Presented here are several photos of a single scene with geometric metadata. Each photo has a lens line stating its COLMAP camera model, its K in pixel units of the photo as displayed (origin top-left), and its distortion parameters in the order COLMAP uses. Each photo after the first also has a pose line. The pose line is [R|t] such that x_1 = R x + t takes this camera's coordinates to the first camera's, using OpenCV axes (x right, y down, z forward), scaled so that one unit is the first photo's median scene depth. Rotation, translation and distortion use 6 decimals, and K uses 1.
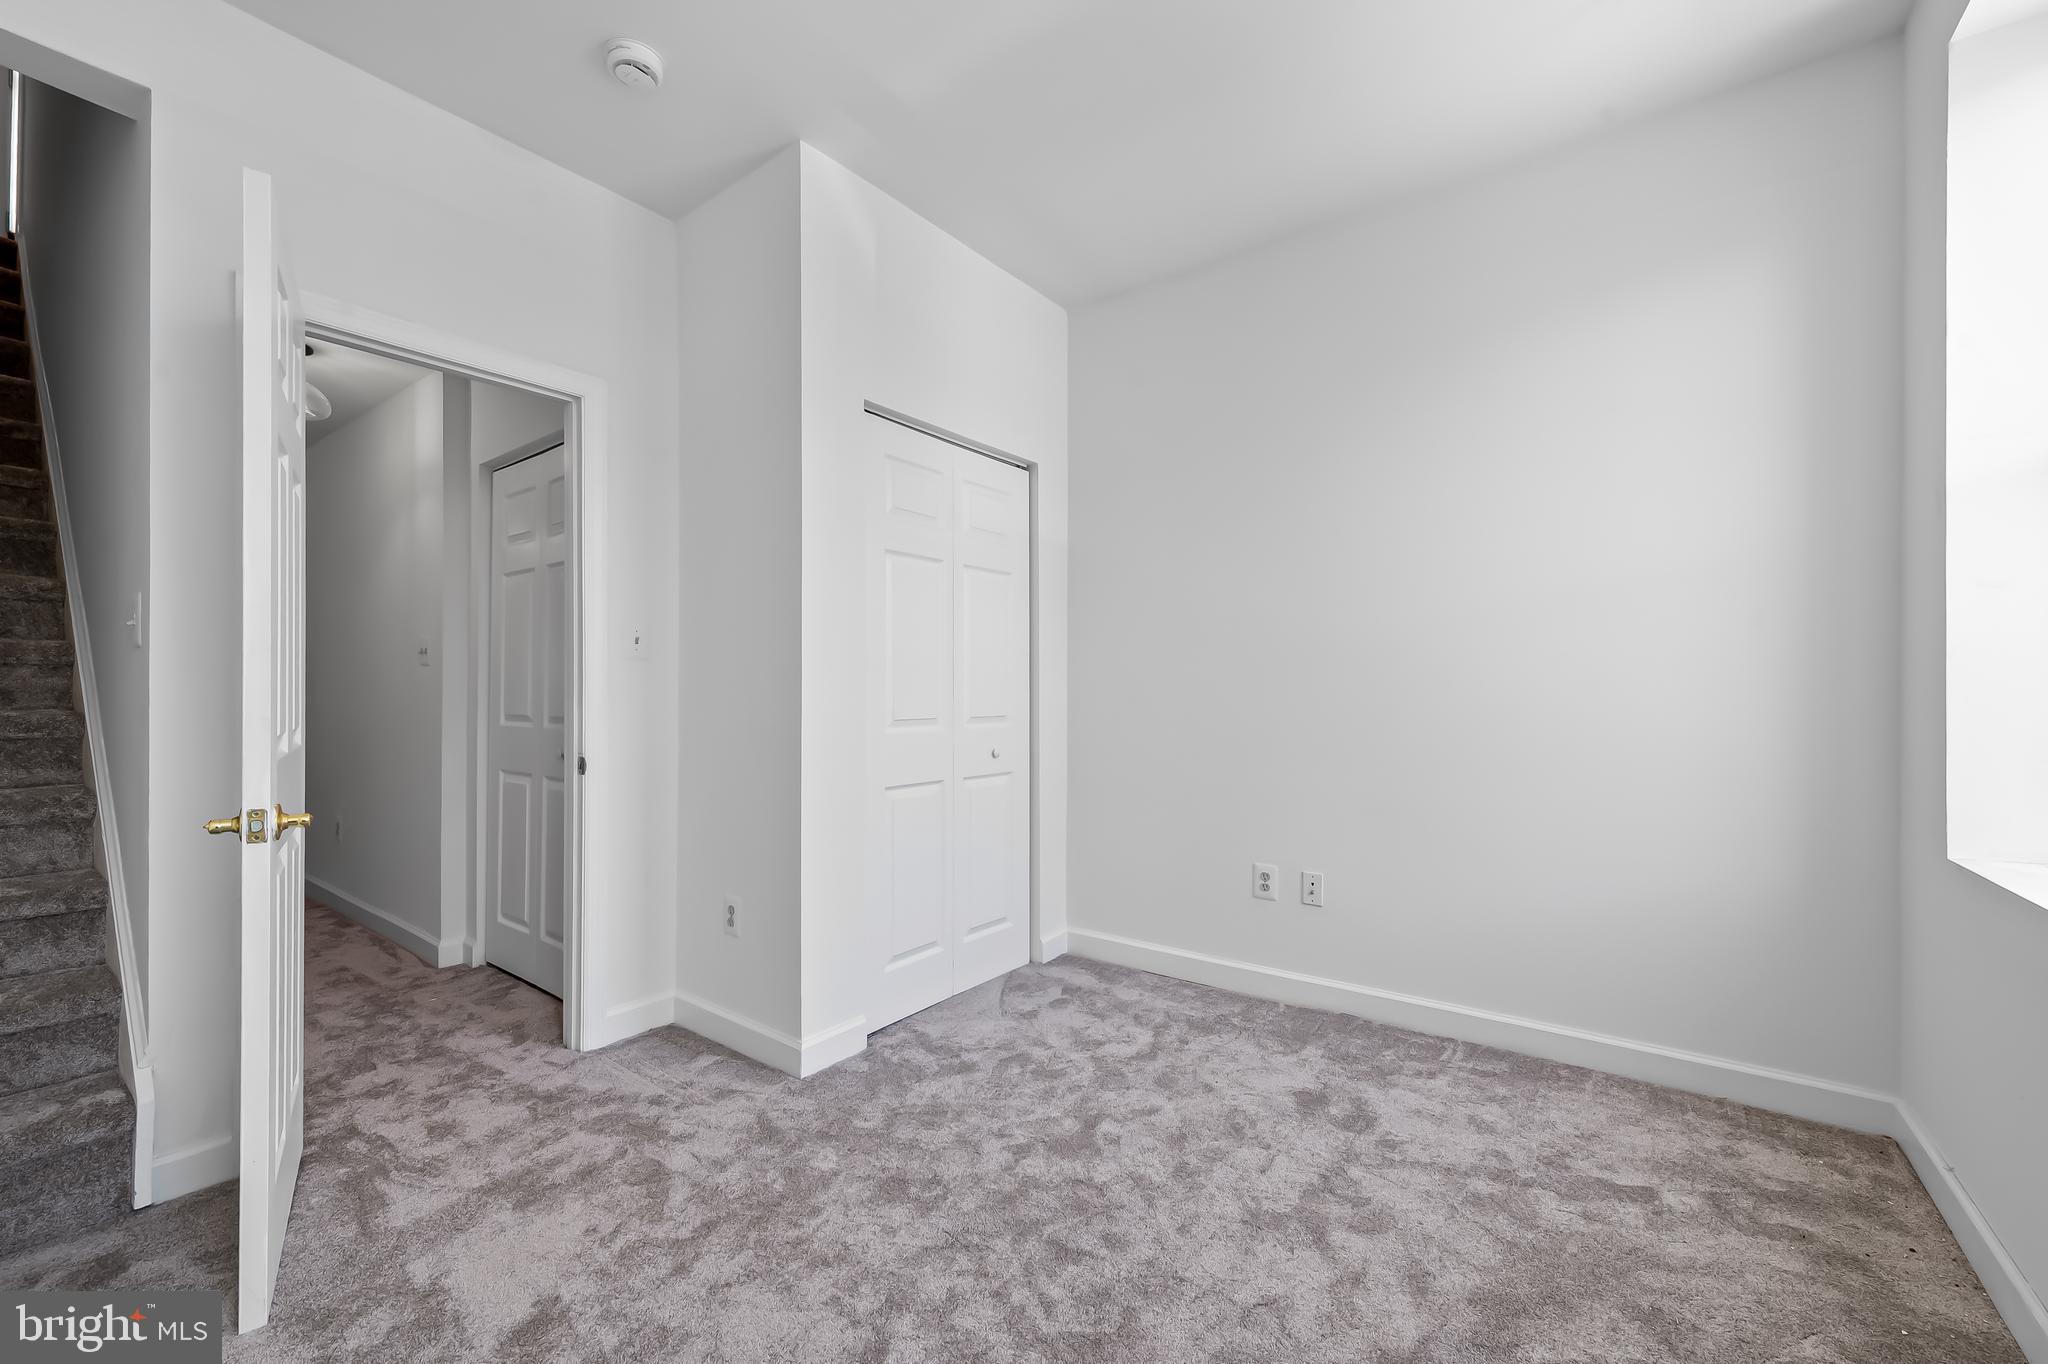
lens RADIAL K [[822.6, 0, 1030.6], [0, 822.6, 688.0], [0, 0, 1]] dist [0.008002, -0.001637]
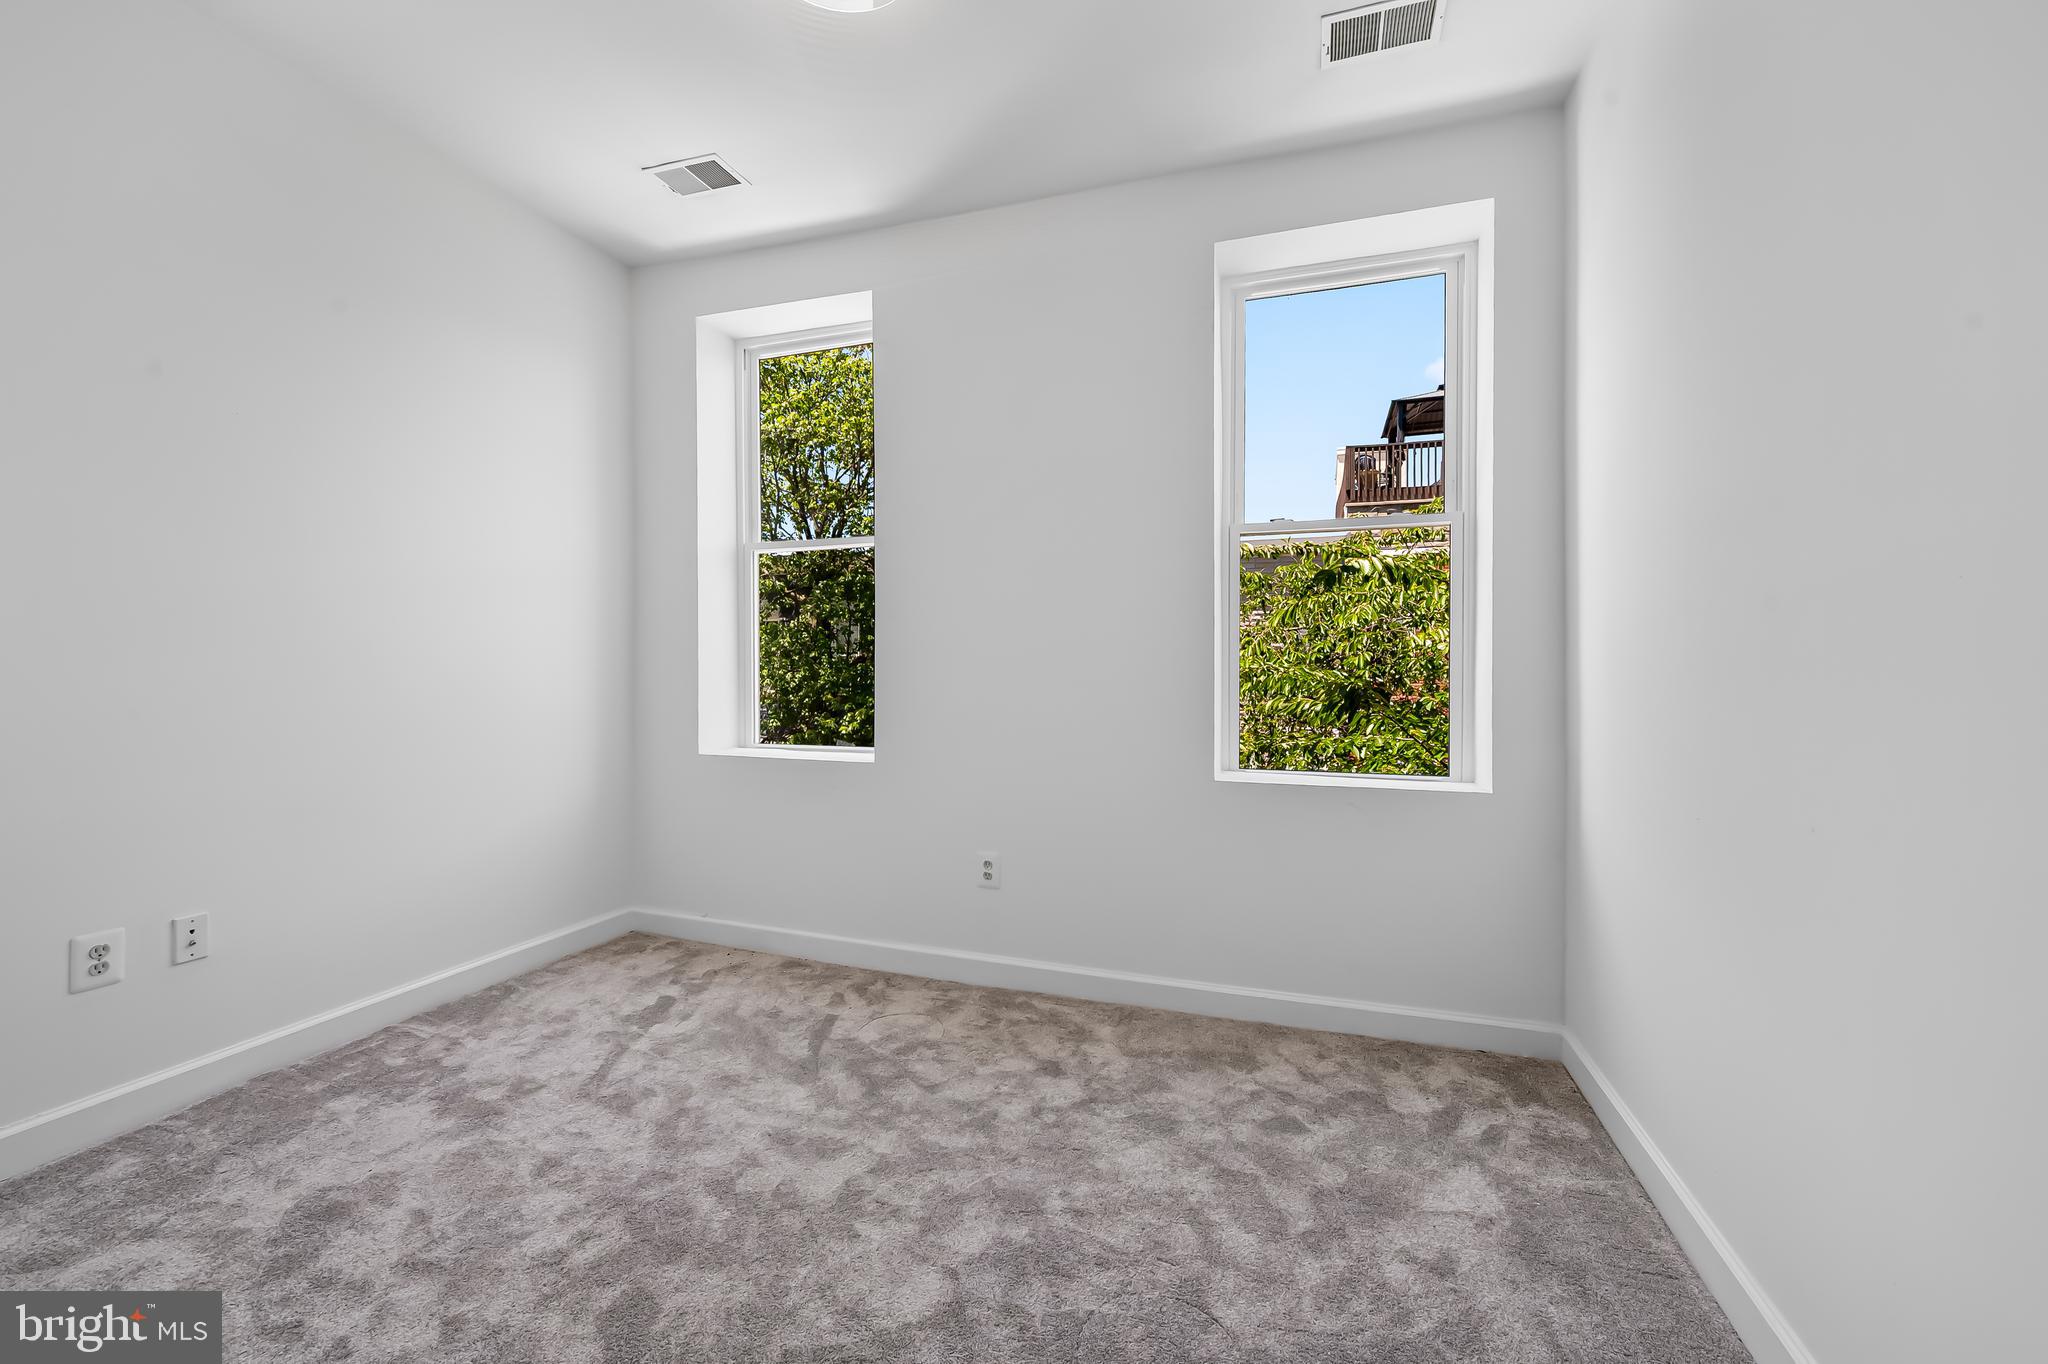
lens RADIAL K [[822.6, 0, 1060.3], [0, 822.6, 672.6], [0, 0, 1]] dist [0.008002, -0.001637]
pose [[-0.325666, -0.011249, 0.945418, -0.710322], [-0.010878, 0.999908, 0.008151, 0.002689], [-0.945422, -0.007630, -0.325758, 0.653301]]
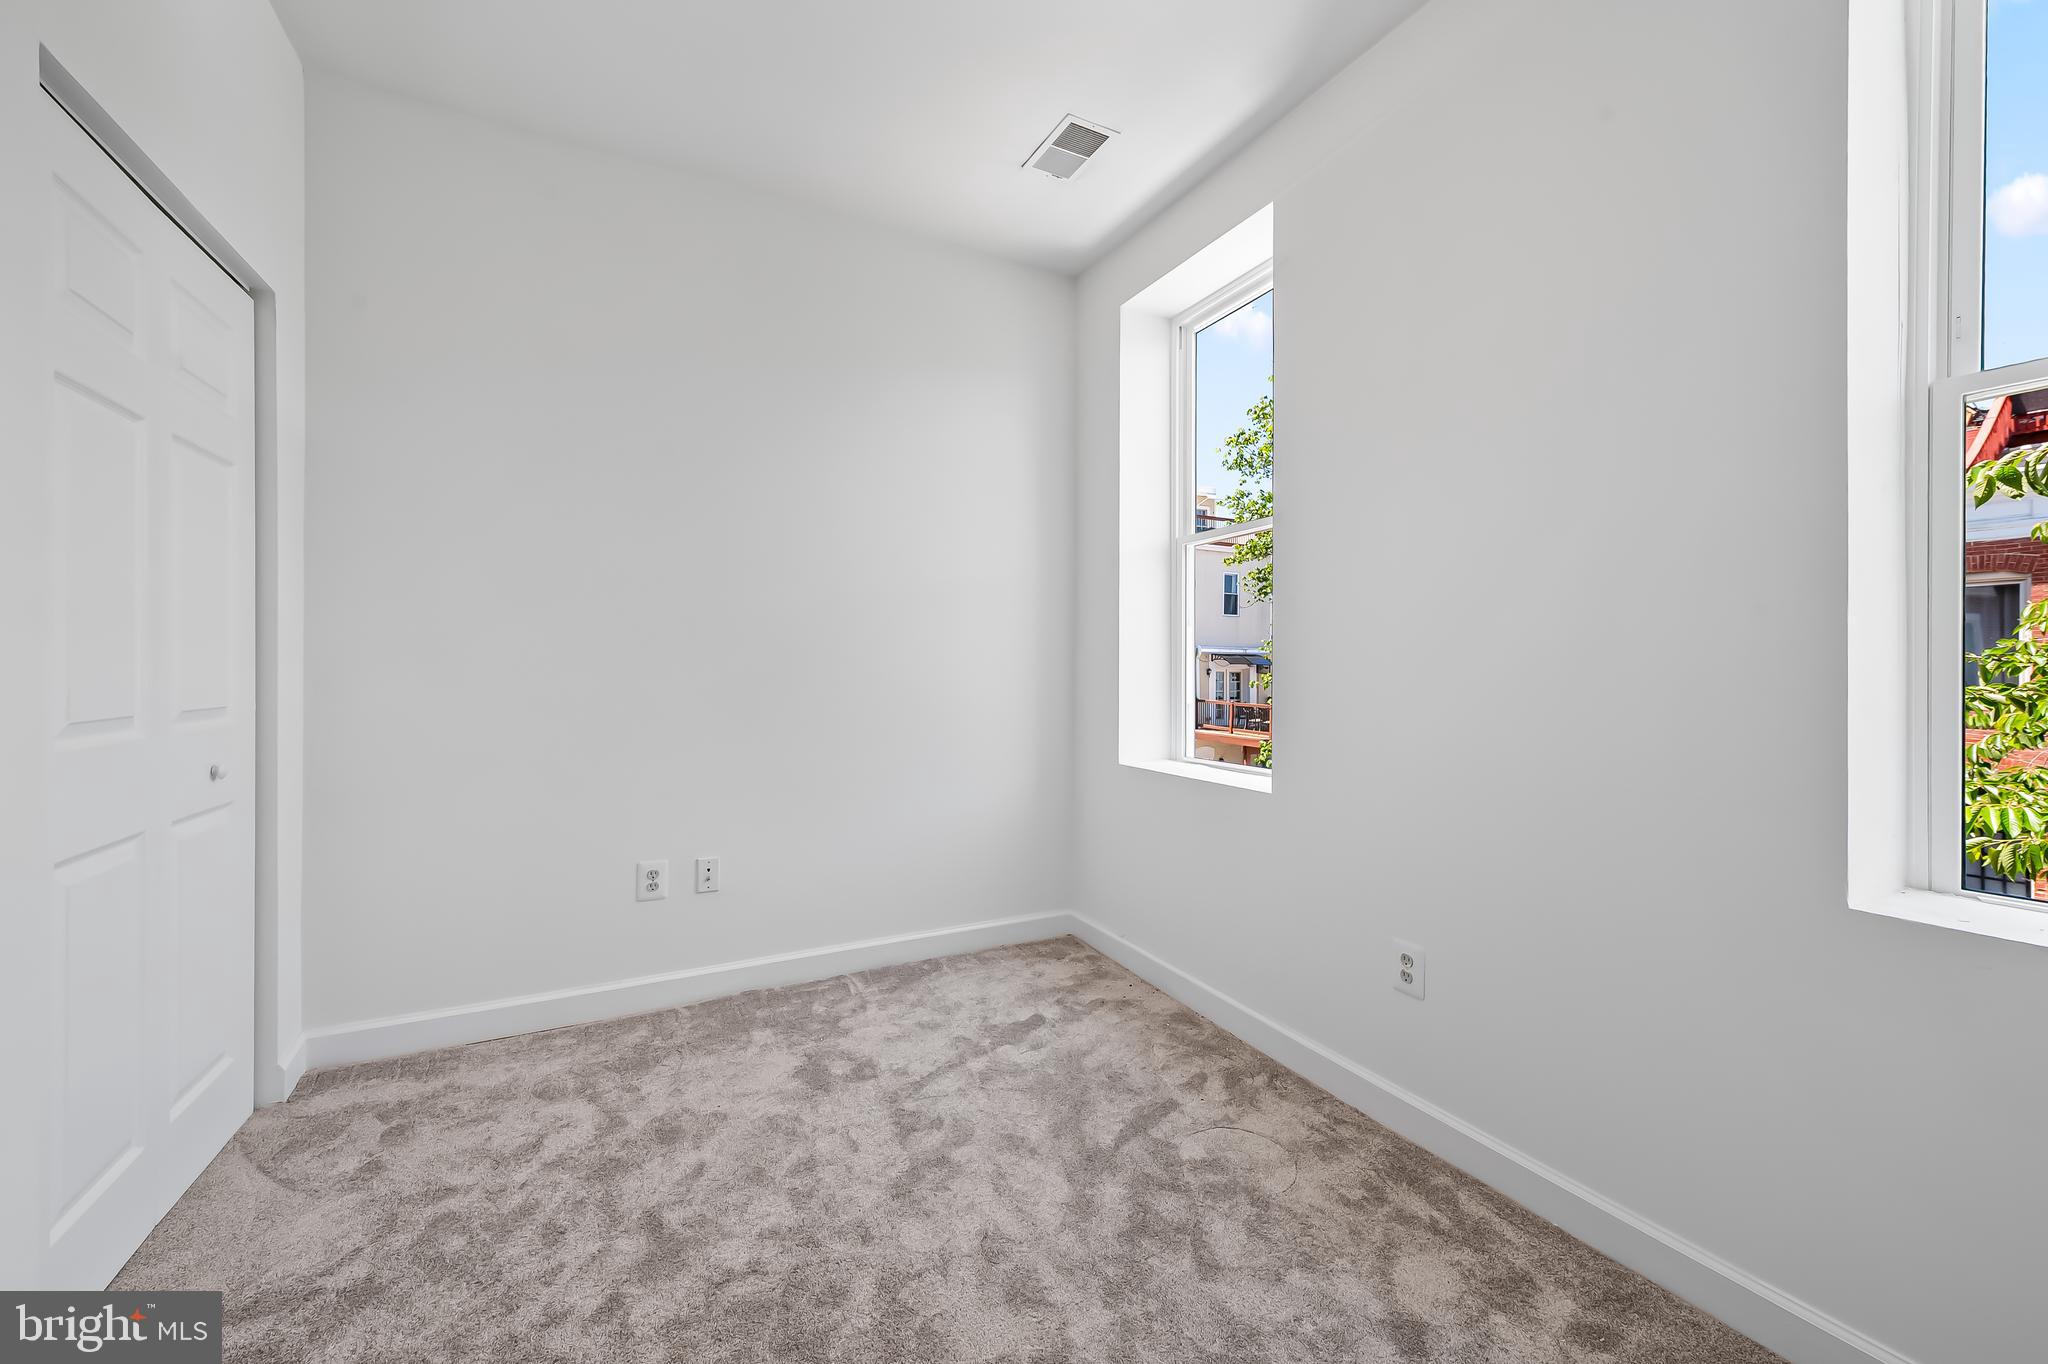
lens RADIAL K [[822.6, 0, 1037.4], [0, 822.6, 665.2], [0, 0, 1]] dist [0.008002, -0.001637]
pose [[0.430132, 0.000449, 0.902766, -0.432763], [-0.009088, 0.999951, 0.003833, -0.003363], [-0.902720, -0.009853, 0.430115, 0.315888]]
